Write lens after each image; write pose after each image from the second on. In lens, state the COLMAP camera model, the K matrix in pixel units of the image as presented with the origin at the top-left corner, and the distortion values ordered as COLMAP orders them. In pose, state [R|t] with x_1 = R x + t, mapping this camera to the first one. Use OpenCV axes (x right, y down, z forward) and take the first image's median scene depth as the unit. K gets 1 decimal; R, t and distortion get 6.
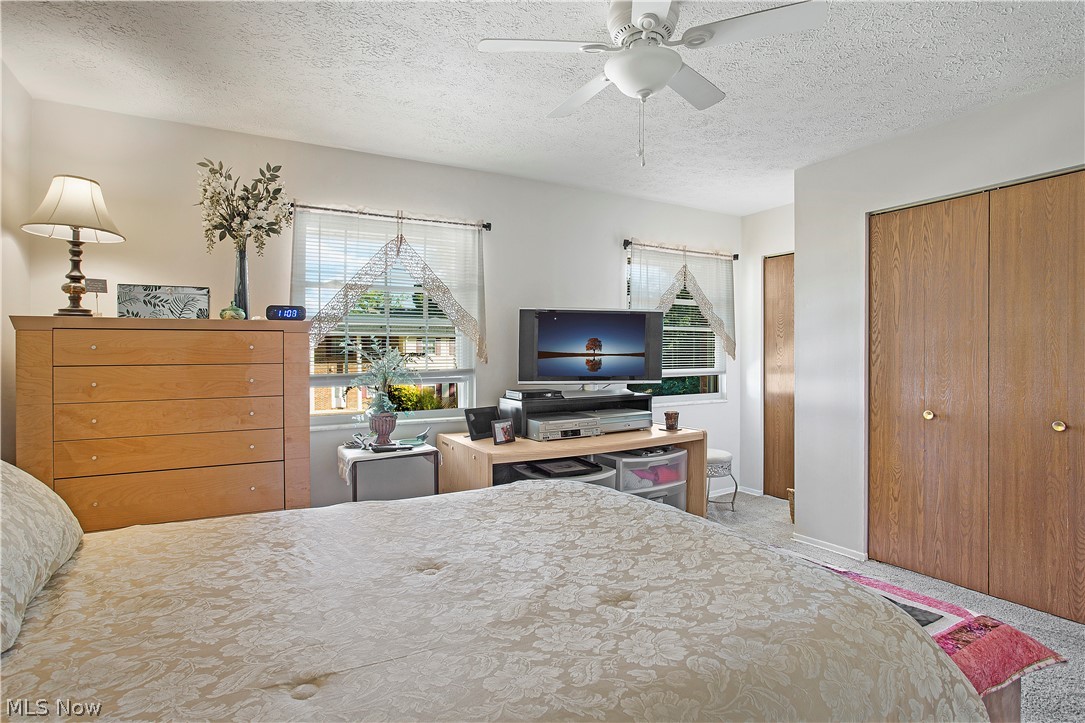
lens RADIAL K [[531.1, 0, 542.5], [0, 531.1, 361.5], [0, 0, 1]] dist [-0.058913, 0.025162]
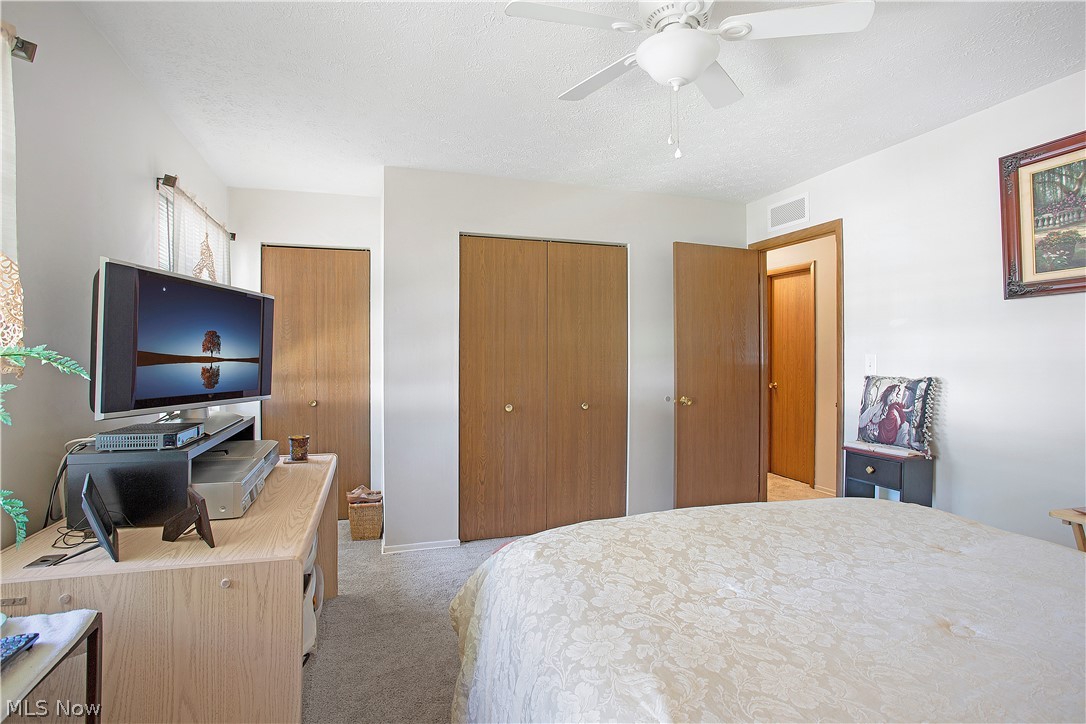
lens RADIAL K [[531.6, 0, 543.0], [0, 531.6, 362.0], [0, 0, 1]] dist [-0.058913, 0.025162]
pose [[0.233431, -0.001671, 0.972372, -0.452951], [0.014757, 0.999889, -0.001824, -0.003737], [-0.972261, 0.014775, 0.233430, 0.581919]]
